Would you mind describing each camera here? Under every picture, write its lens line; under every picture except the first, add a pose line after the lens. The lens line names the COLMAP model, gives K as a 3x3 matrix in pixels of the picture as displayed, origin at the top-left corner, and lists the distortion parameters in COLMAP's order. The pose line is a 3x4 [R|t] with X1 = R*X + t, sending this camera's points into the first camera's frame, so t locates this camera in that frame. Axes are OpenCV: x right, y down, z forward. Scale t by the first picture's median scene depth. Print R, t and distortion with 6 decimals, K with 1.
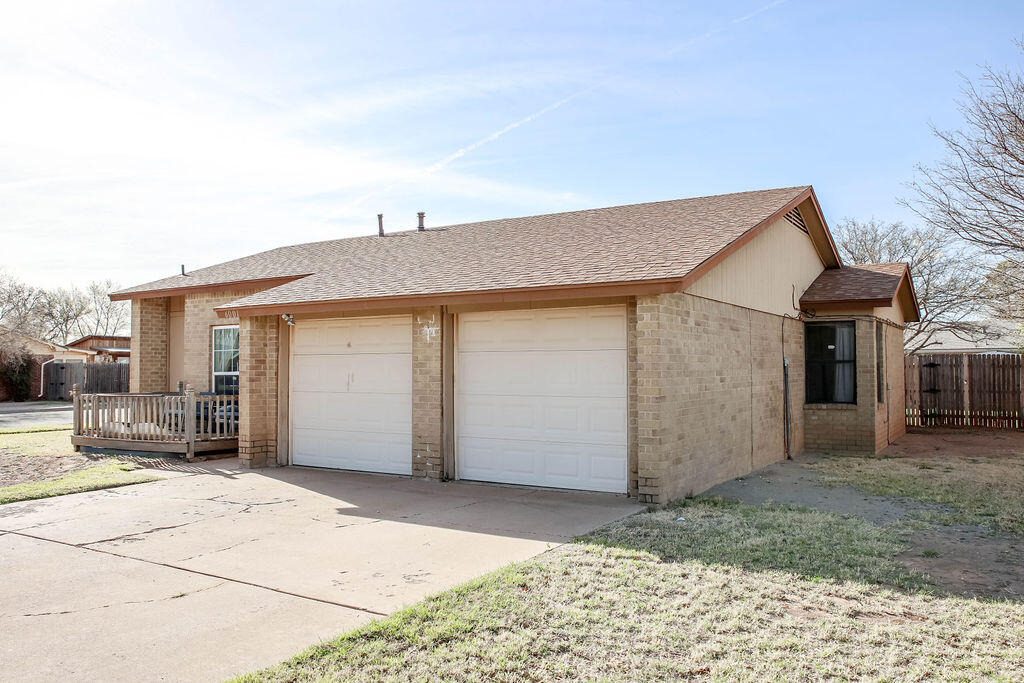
lens RADIAL K [[808.0, 0, 512.0], [0, 808.0, 341.5], [0, 0, 1]] dist [-0.072594, 0.080252]
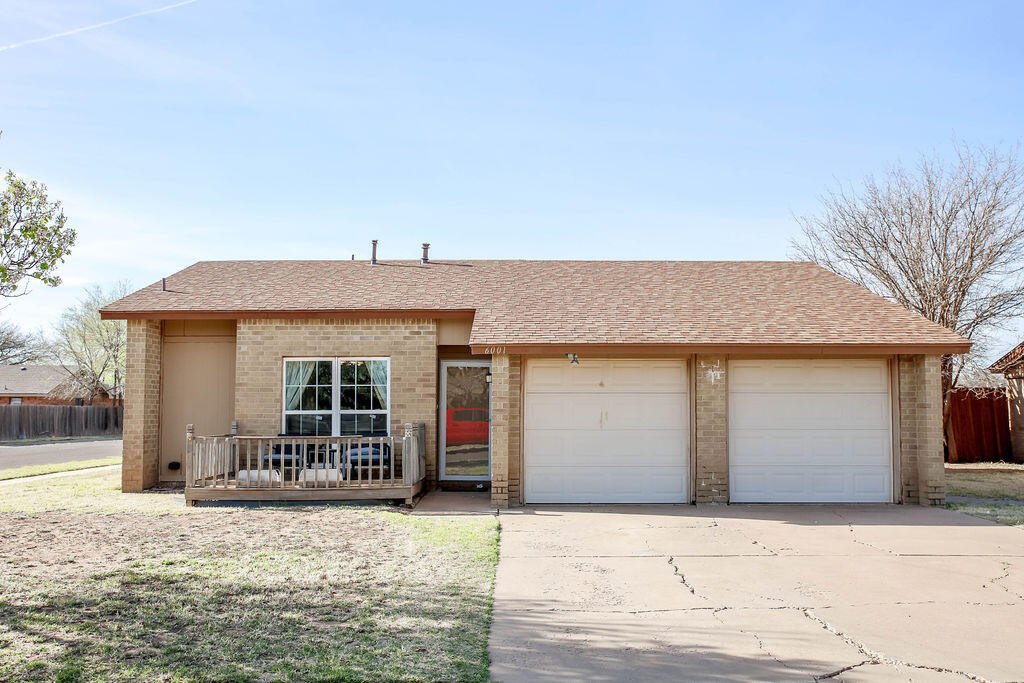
lens RADIAL K [[944.8, 0, 512.0], [0, 944.8, 341.5], [0, 0, 1]] dist [-0.011512, 0.004772]
pose [[0.842304, 0.042864, 0.537296, -0.829426], [-0.020752, 0.998673, -0.047140, 0.007723], [-0.538604, 0.028556, 0.842075, 0.016372]]
